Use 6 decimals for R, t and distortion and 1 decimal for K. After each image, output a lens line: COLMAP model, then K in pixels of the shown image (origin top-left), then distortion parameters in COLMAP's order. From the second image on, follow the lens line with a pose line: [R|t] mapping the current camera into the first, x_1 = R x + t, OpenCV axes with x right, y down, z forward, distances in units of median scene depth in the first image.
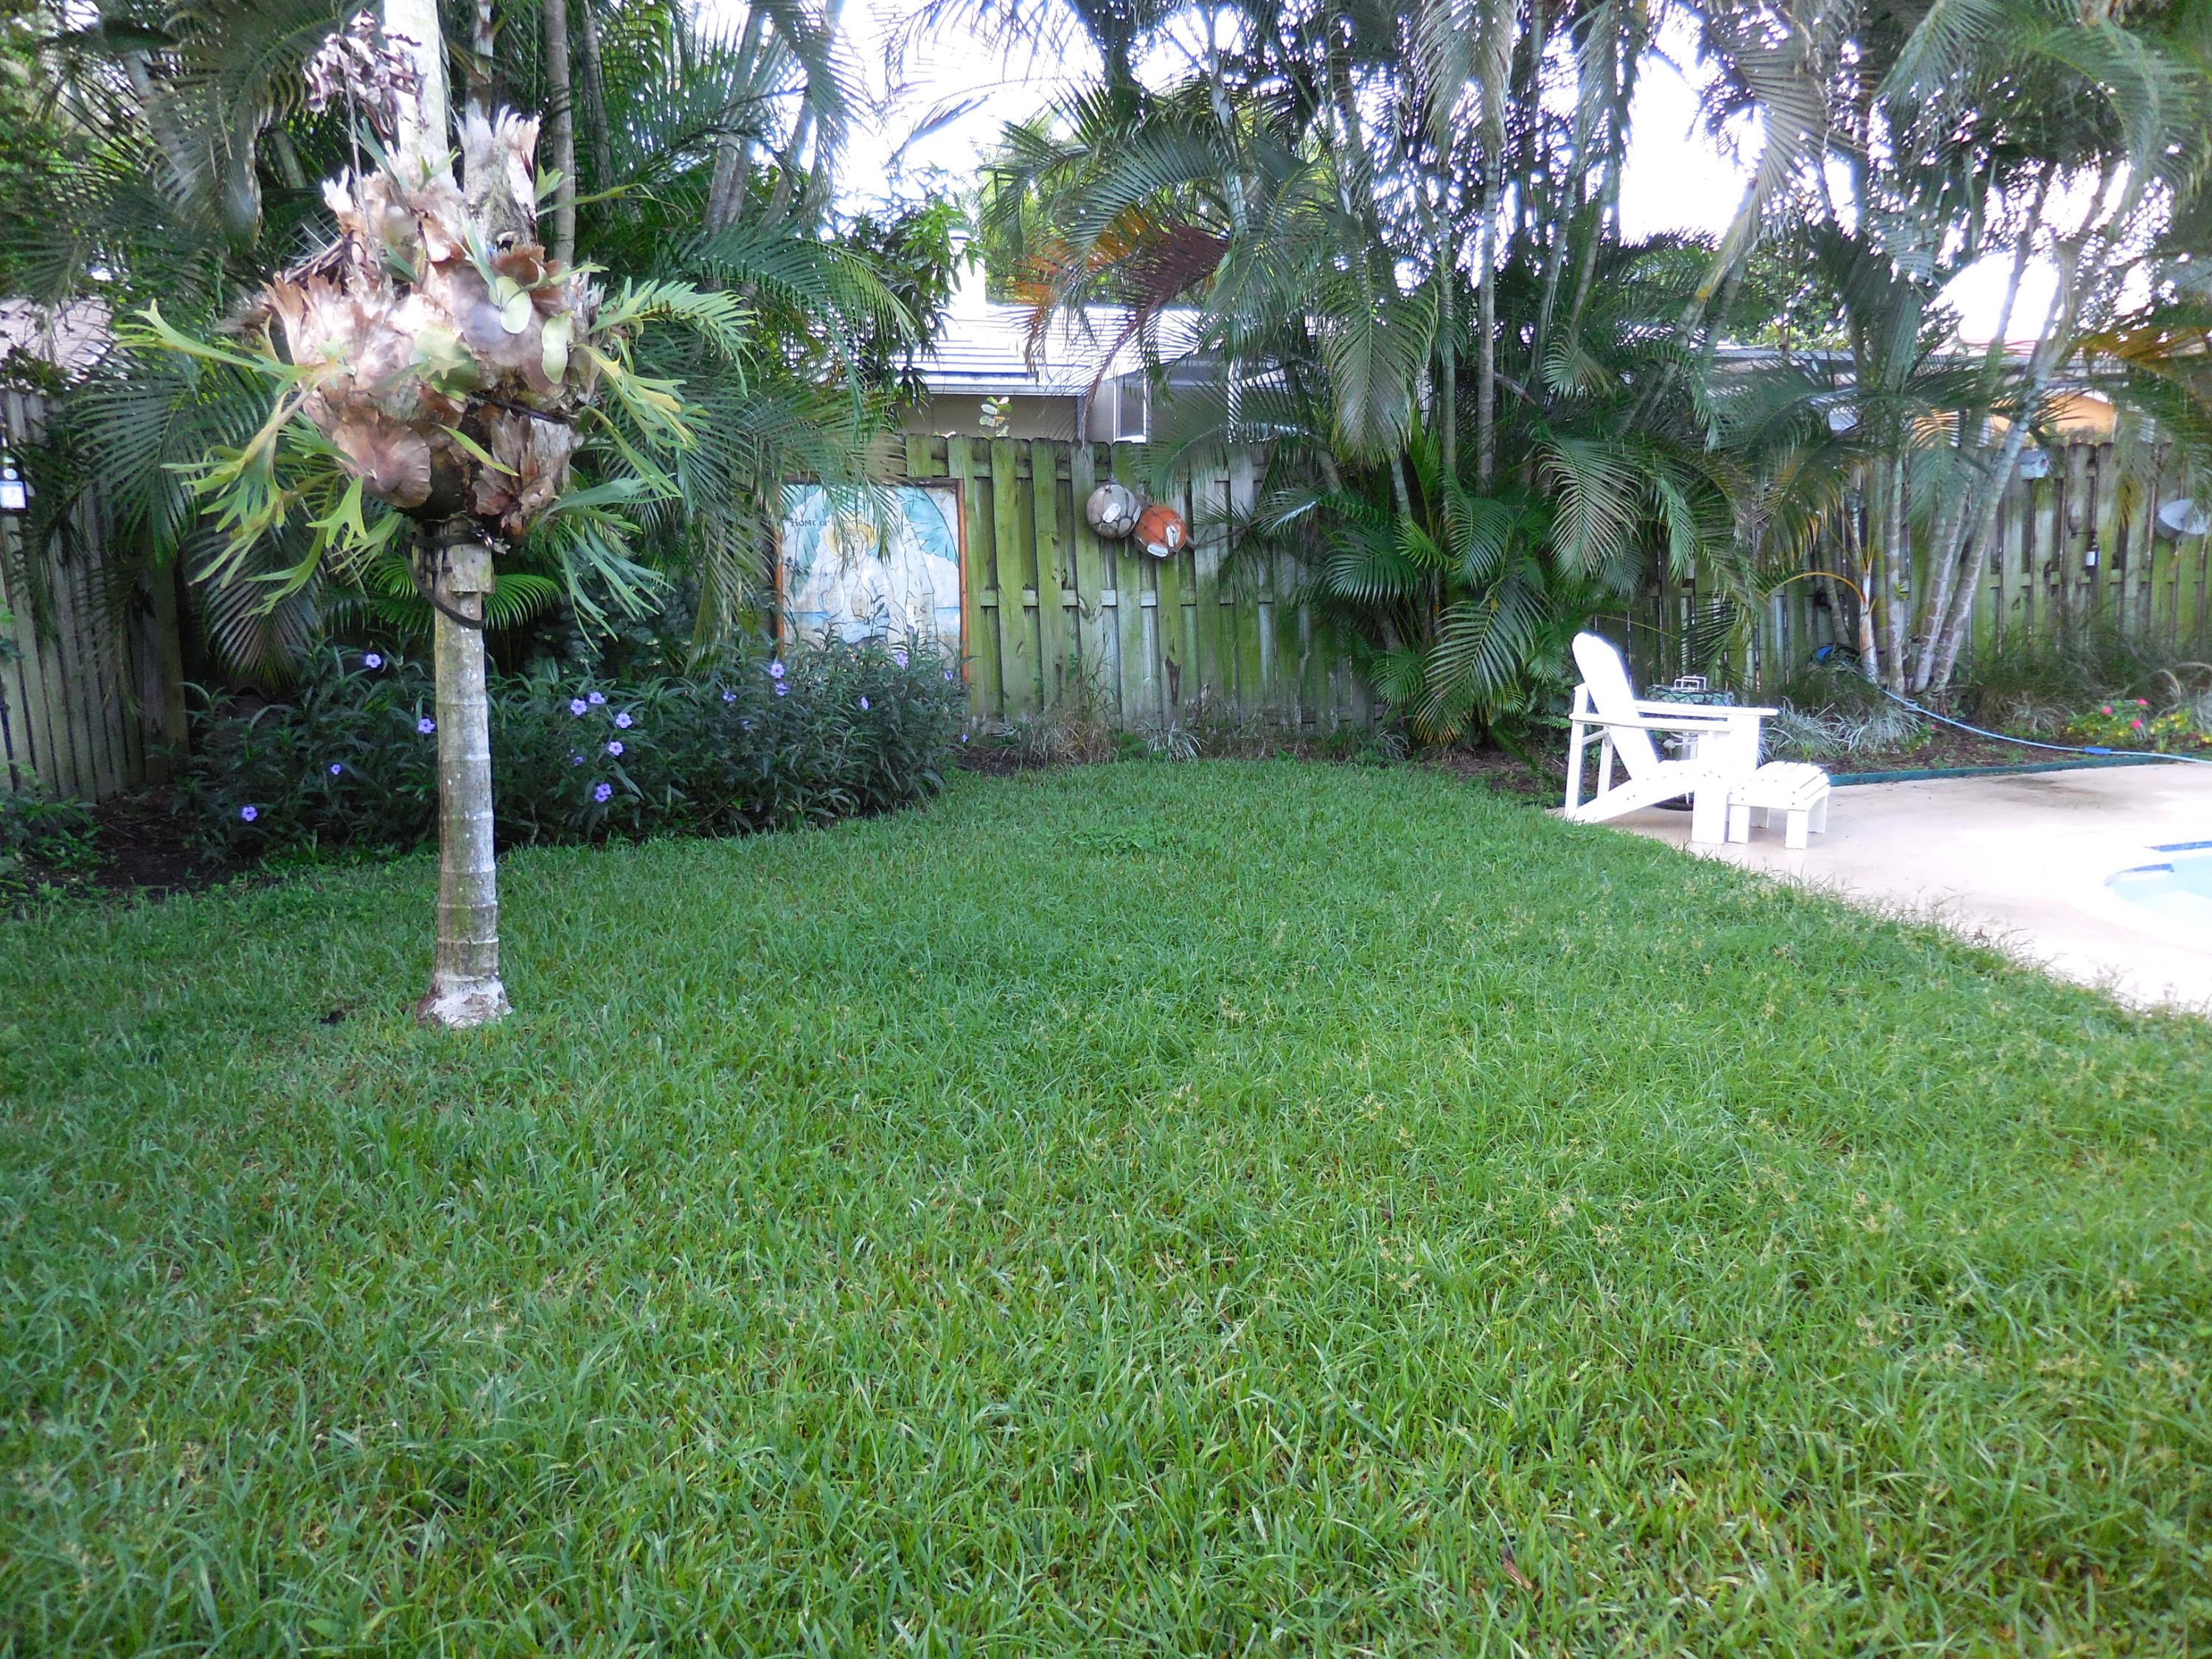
lens RADIAL K [[1684.6, 0, 1110.9], [0, 1684.6, 824.7], [0, 0, 1]] dist [-0.005925, 0.026445]
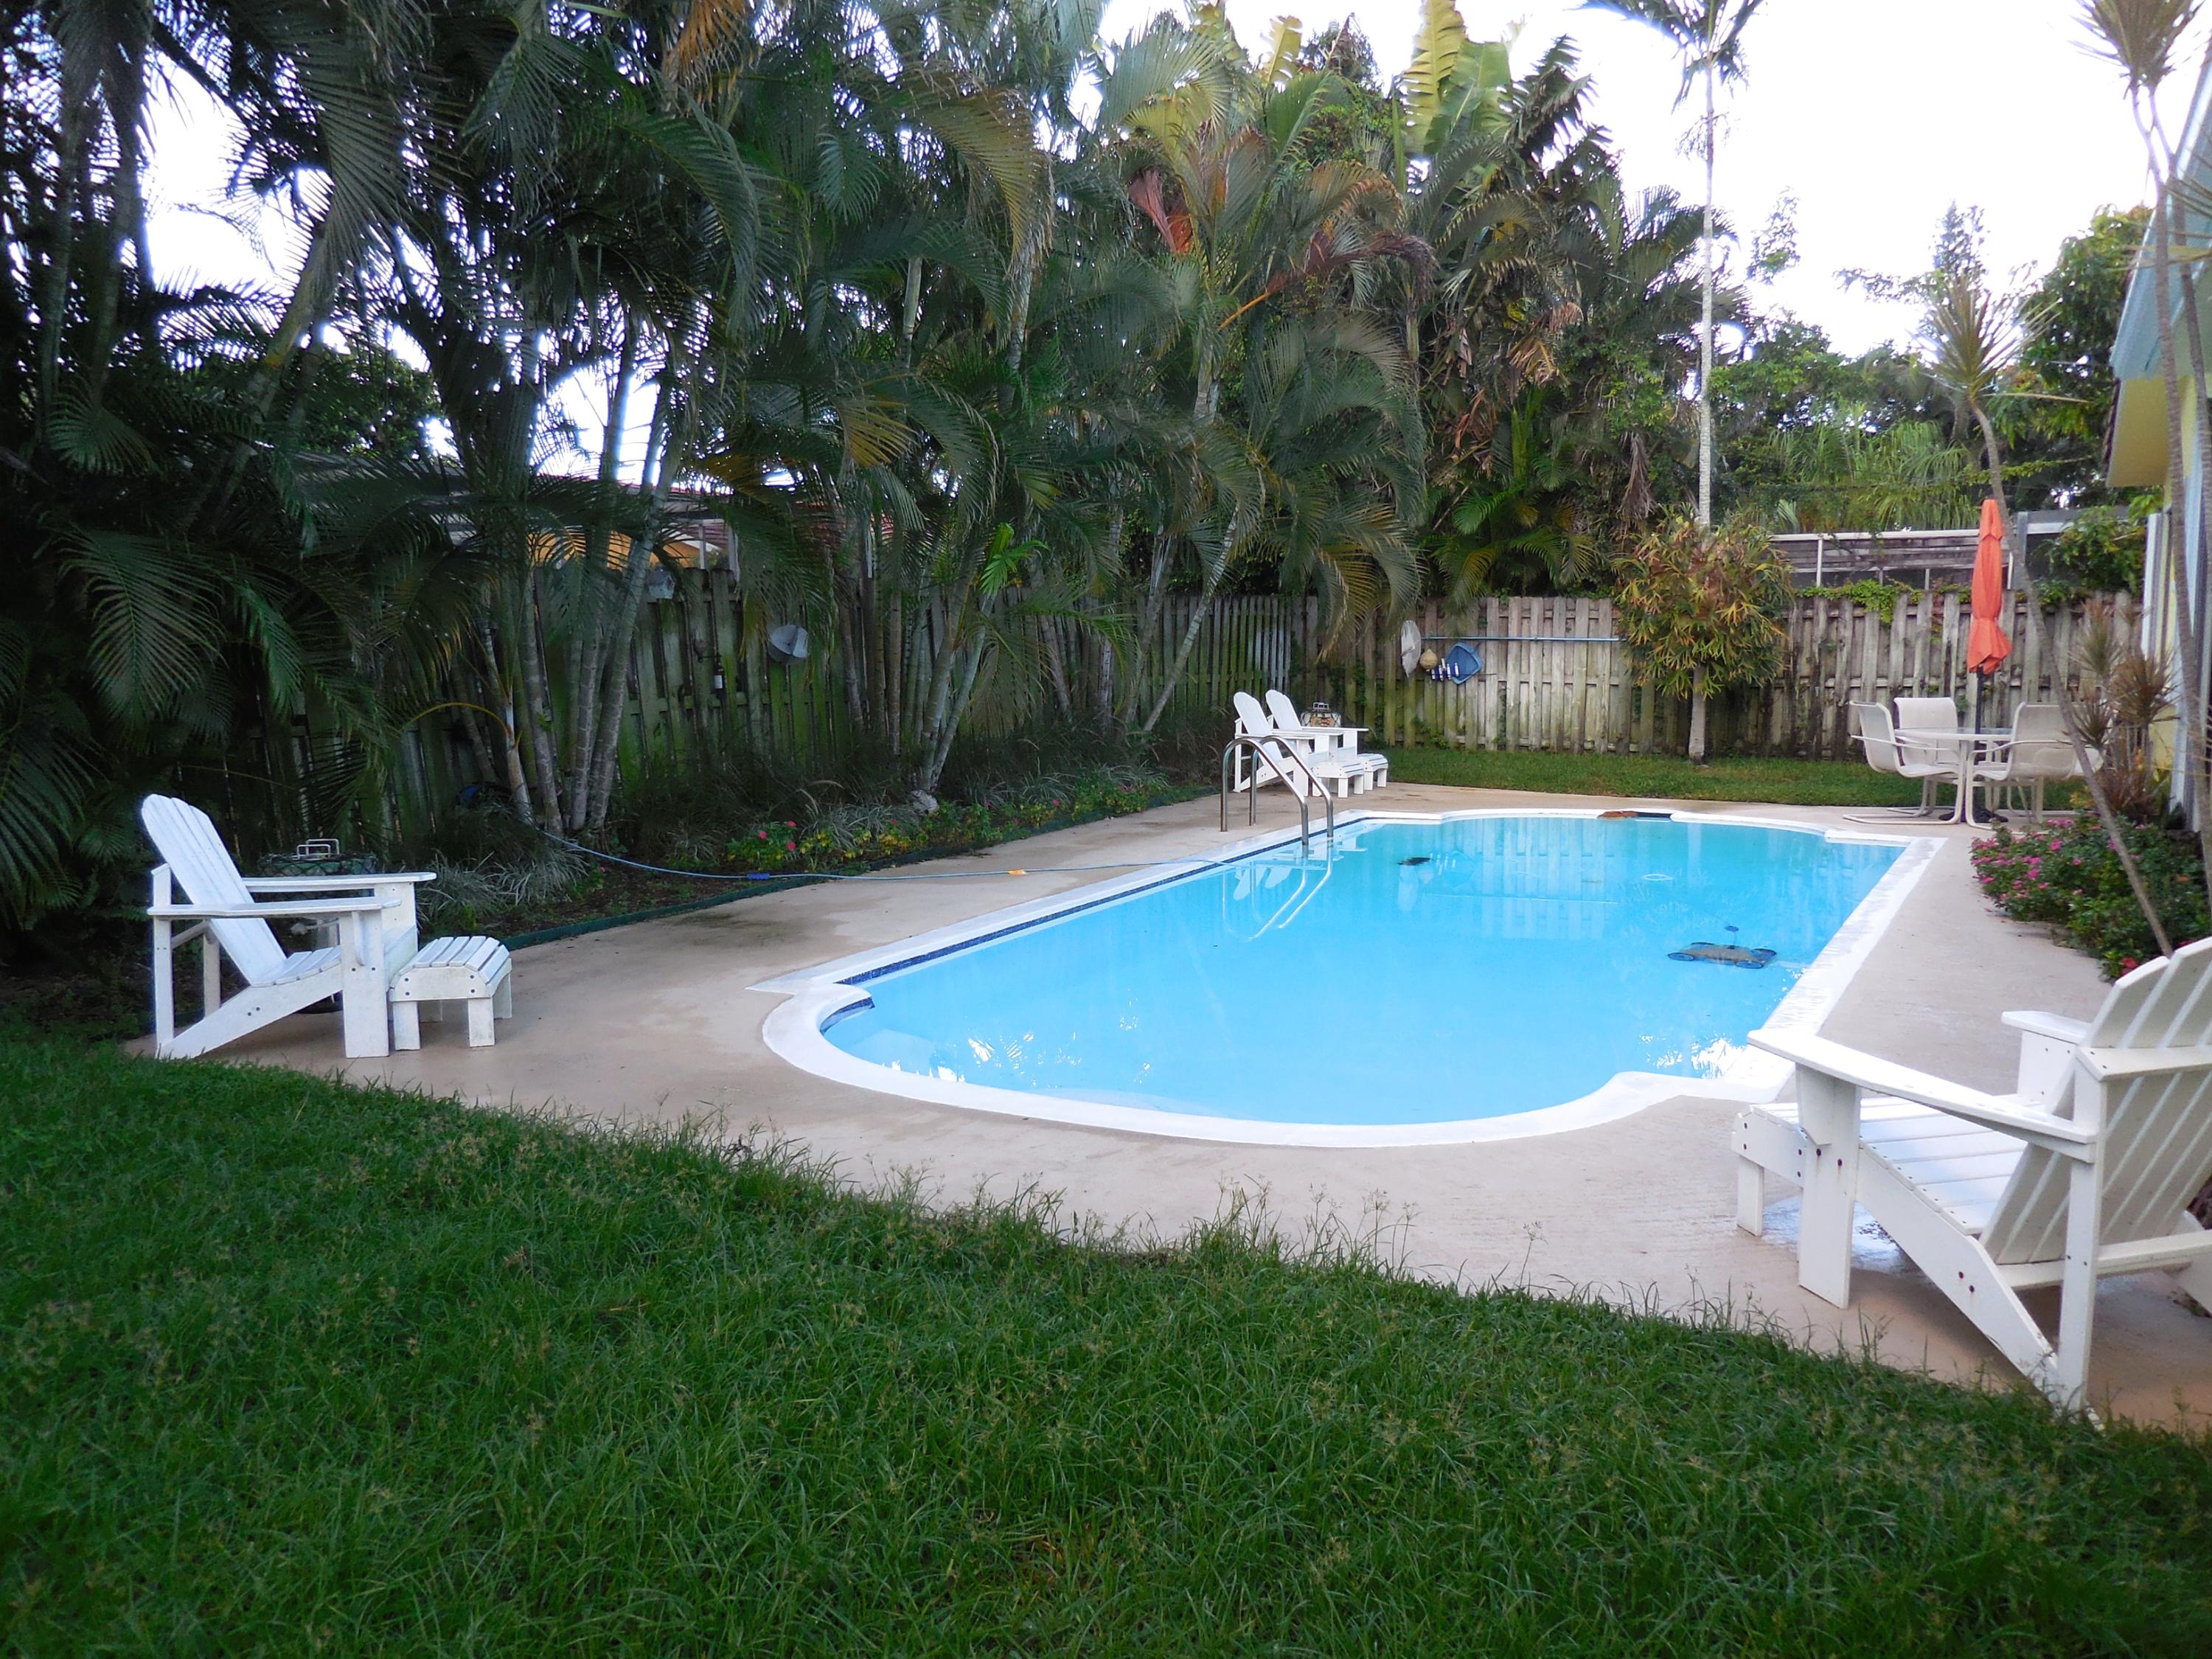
lens RADIAL K [[1684.6, 0, 1110.9], [0, 1684.6, 824.7], [0, 0, 1]] dist [-0.005925, 0.026445]
pose [[0.712816, -0.077996, 0.697001, 0.052524], [0.131348, 0.991059, -0.023427, -0.023359], [-0.688942, 0.108249, 0.716687, 0.155290]]
